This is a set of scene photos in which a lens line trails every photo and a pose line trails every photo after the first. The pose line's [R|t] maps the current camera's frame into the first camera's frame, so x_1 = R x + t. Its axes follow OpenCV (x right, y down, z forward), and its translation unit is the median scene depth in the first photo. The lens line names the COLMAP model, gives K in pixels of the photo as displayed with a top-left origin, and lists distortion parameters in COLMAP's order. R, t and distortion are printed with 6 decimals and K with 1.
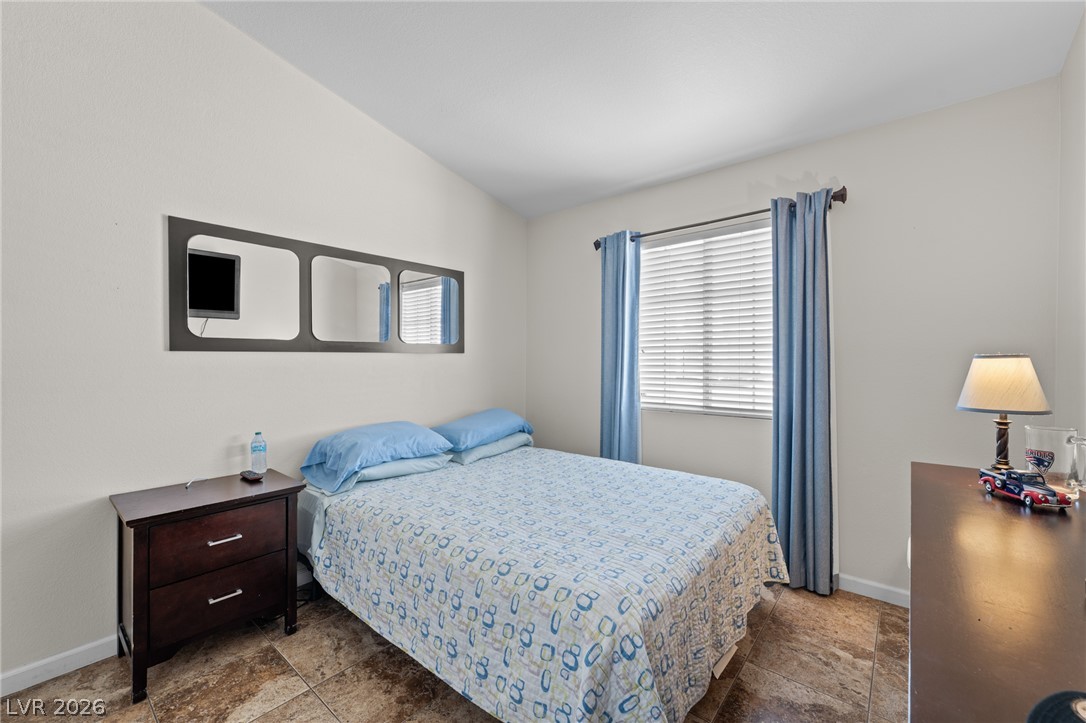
lens RADIAL K [[434.4, 0, 541.4], [0, 434.4, 361.2], [0, 0, 1]] dist [-0.002045, 0.000620]
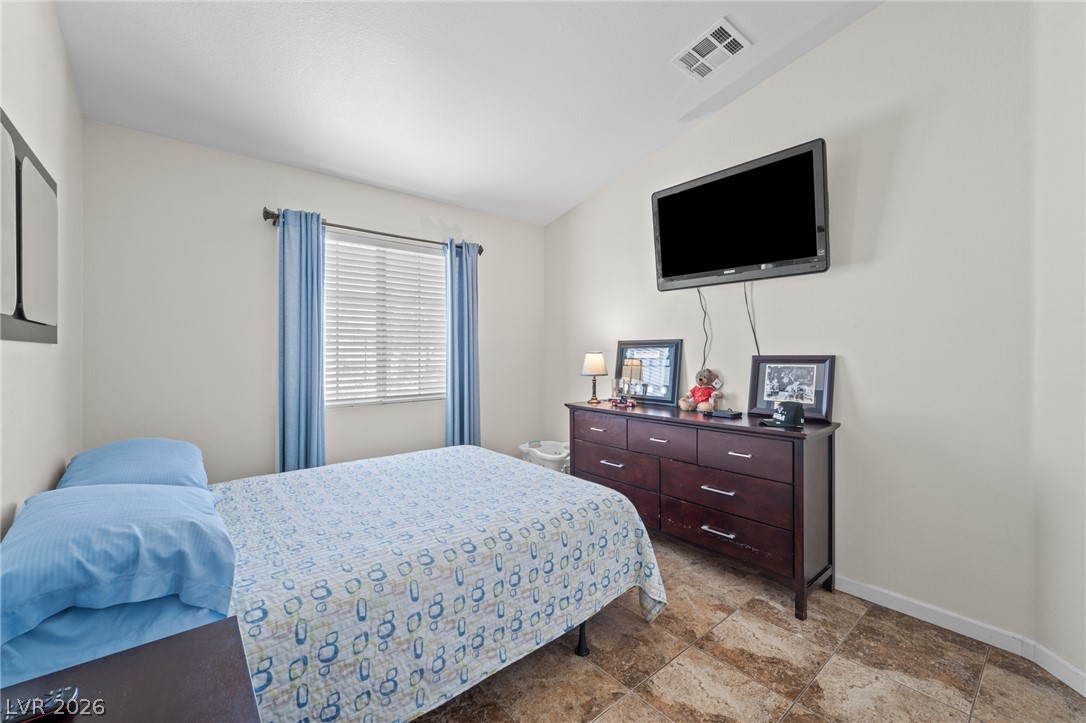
lens RADIAL K [[434.4, 0, 539.5], [0, 434.4, 355.0], [0, 0, 1]] dist [-0.002045, 0.000620]
pose [[0.192215, -0.003108, 0.981348, -0.801603], [0.009511, 0.999954, 0.001304, -0.002425], [-0.981307, 0.009083, 0.192236, 0.484978]]
